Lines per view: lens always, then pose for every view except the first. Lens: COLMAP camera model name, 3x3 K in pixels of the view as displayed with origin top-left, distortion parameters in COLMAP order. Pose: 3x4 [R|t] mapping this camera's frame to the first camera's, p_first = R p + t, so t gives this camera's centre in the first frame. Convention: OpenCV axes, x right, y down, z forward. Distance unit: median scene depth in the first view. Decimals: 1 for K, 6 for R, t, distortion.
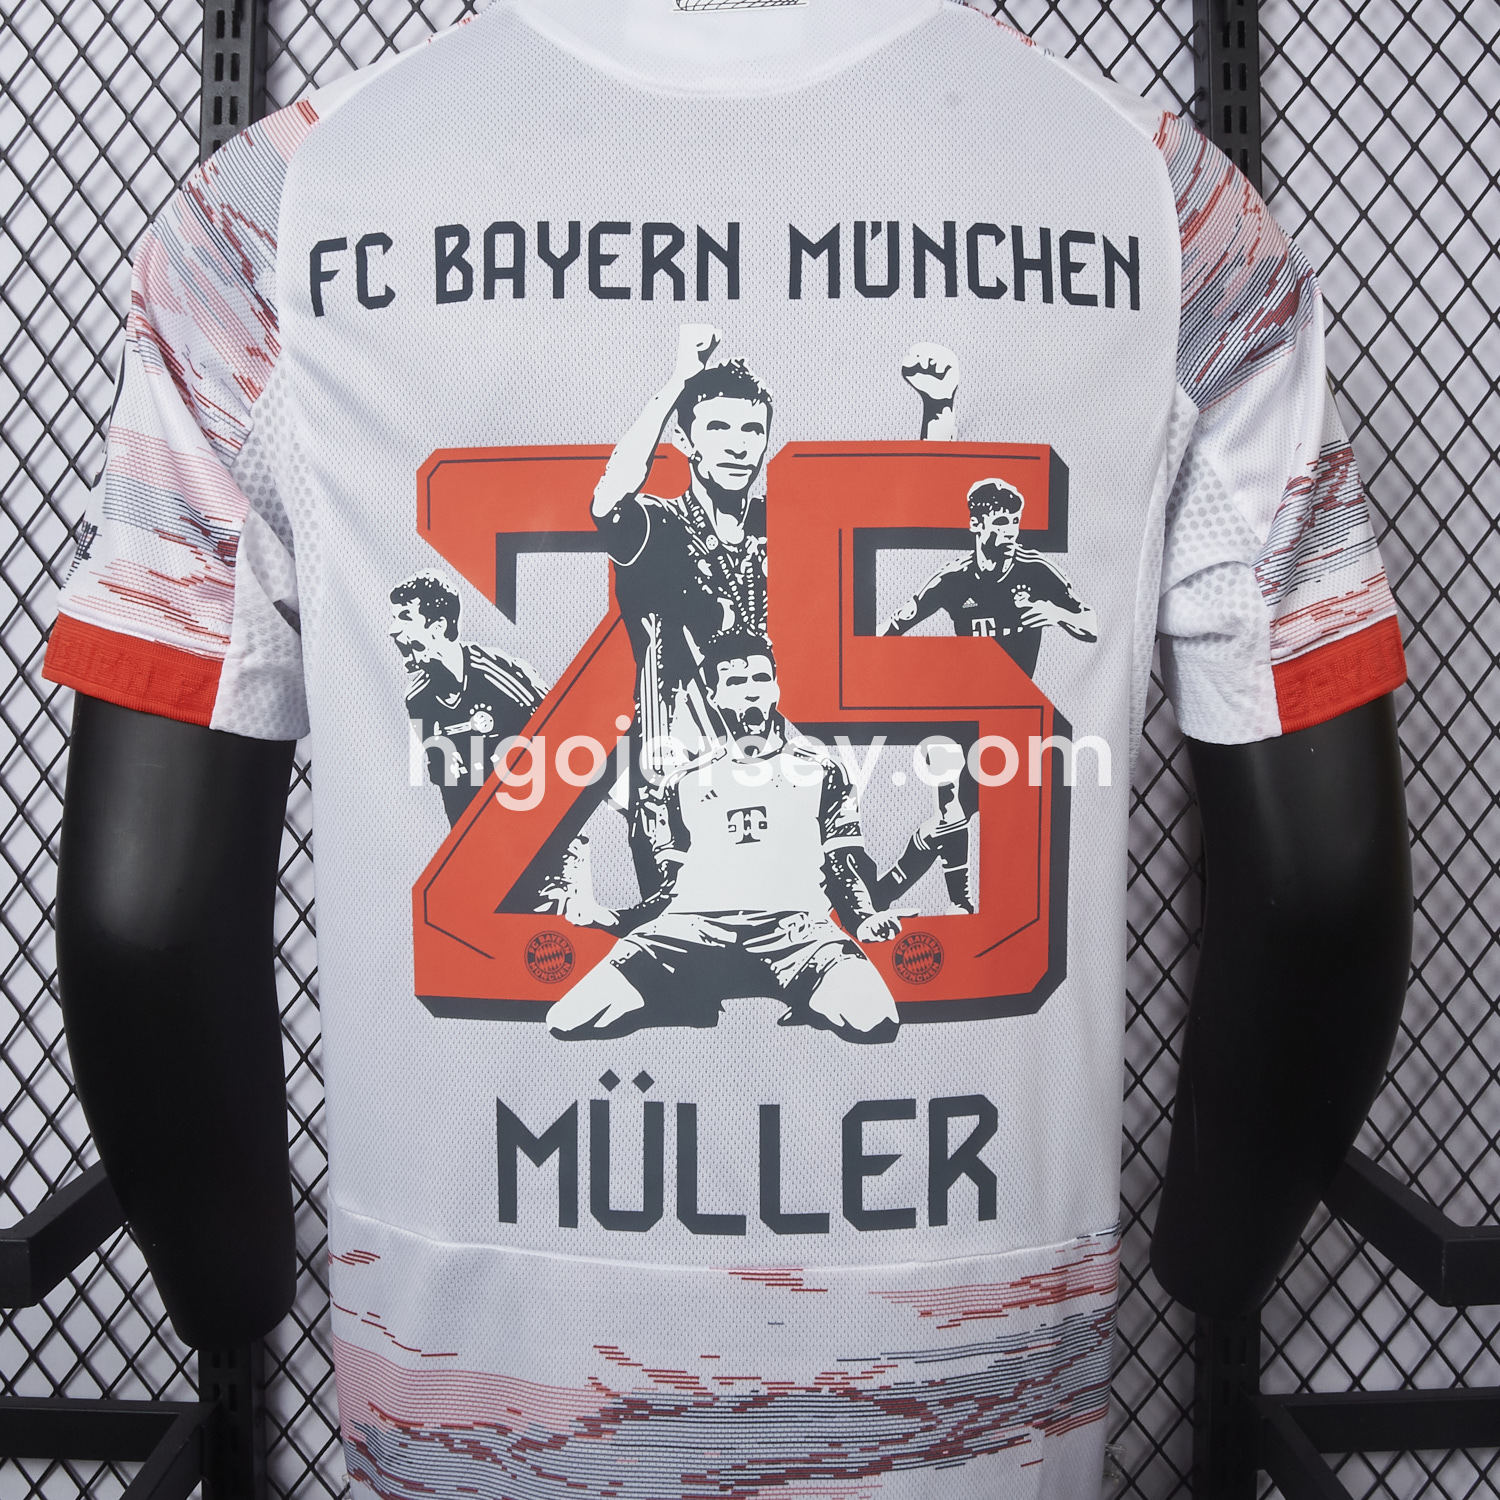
lens RADIAL K [[1878.9, 0, 758.4], [0, 1878.9, 751.4], [0, 0, 1]] dist [-0.129712, 0.000000]
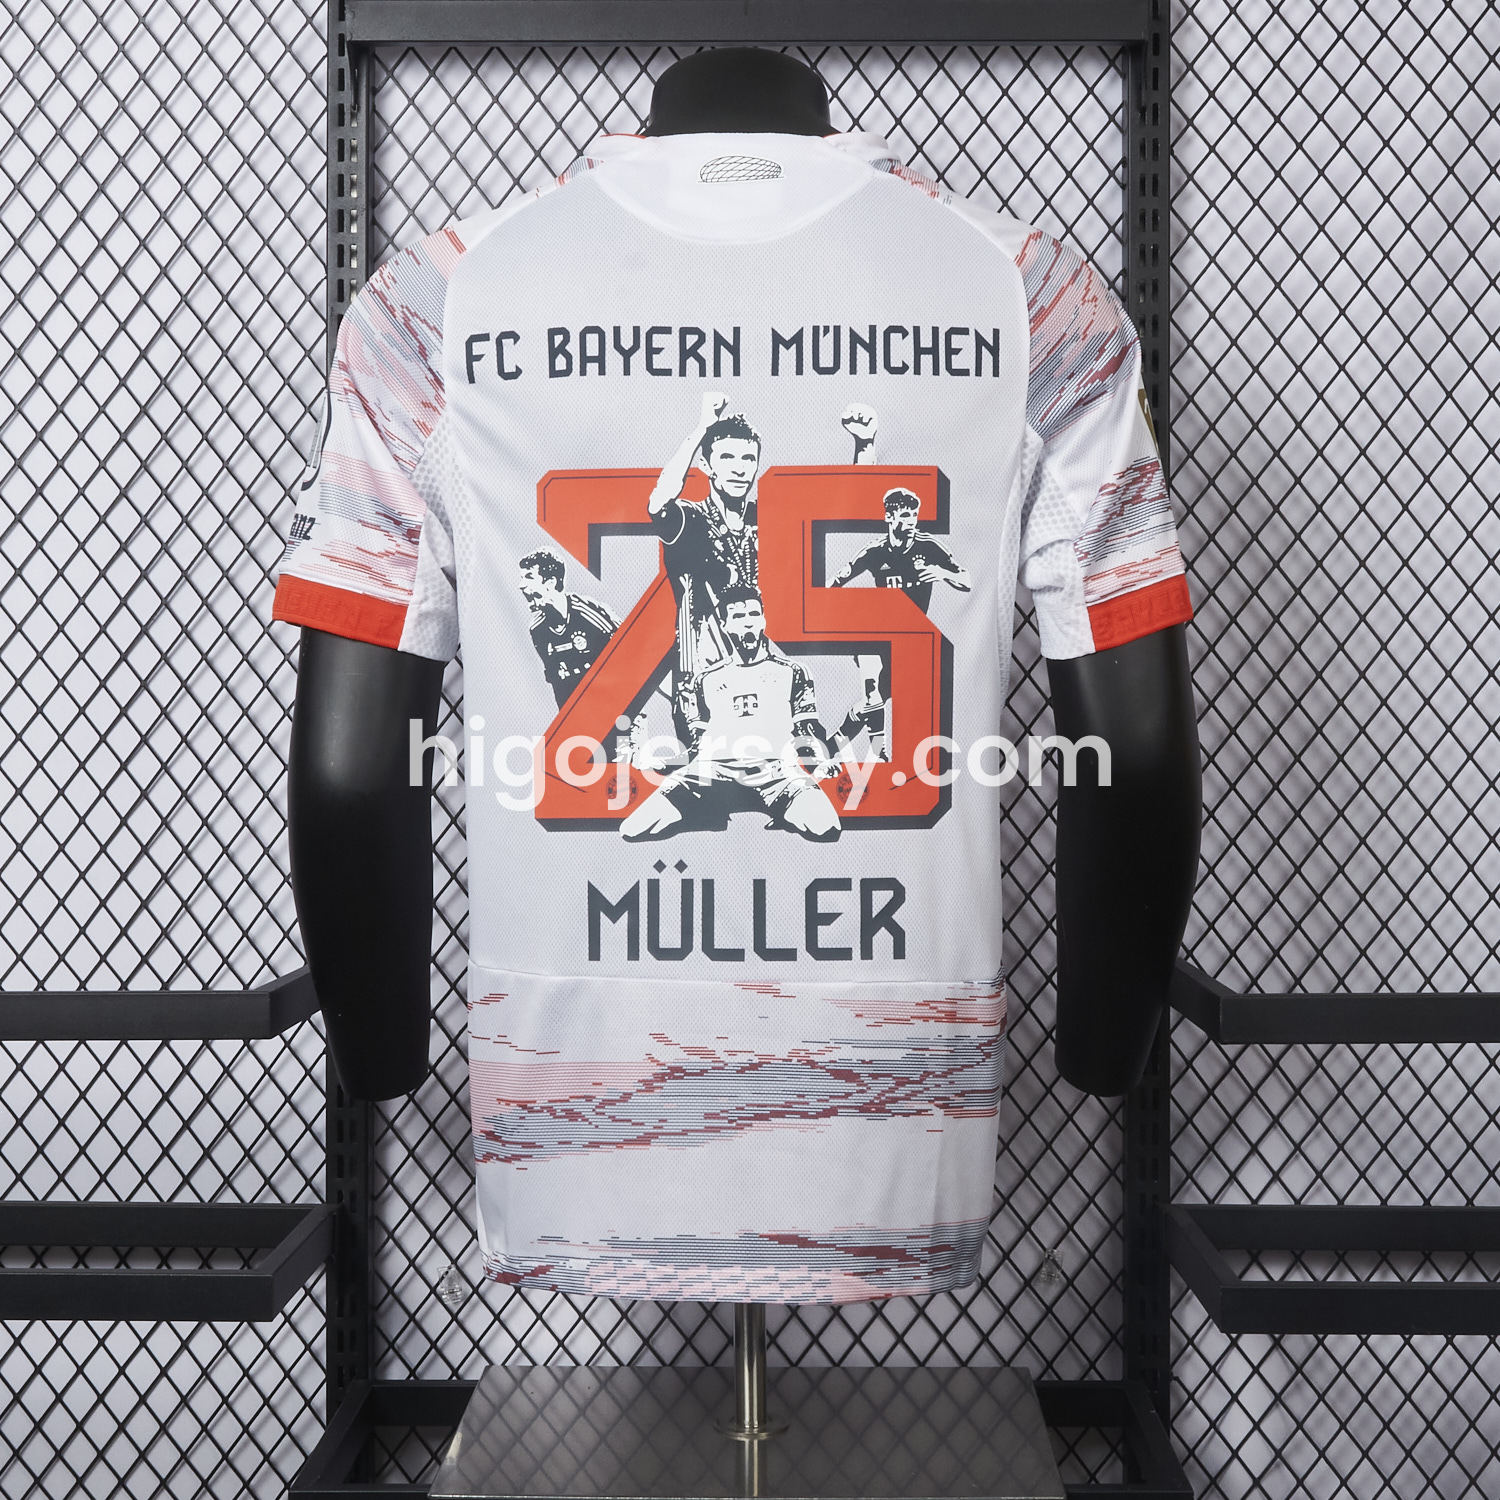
lens RADIAL K [[2028.8, 0, 741.9], [0, 2028.8, 750.8], [0, 0, 1]] dist [-0.007515, 0.000000]
pose [[0.999628, -0.000946, -0.027269, 0.037260], [0.000931, 0.999999, -0.000557, 0.077055], [0.027270, 0.000531, 0.999628, -0.715941]]
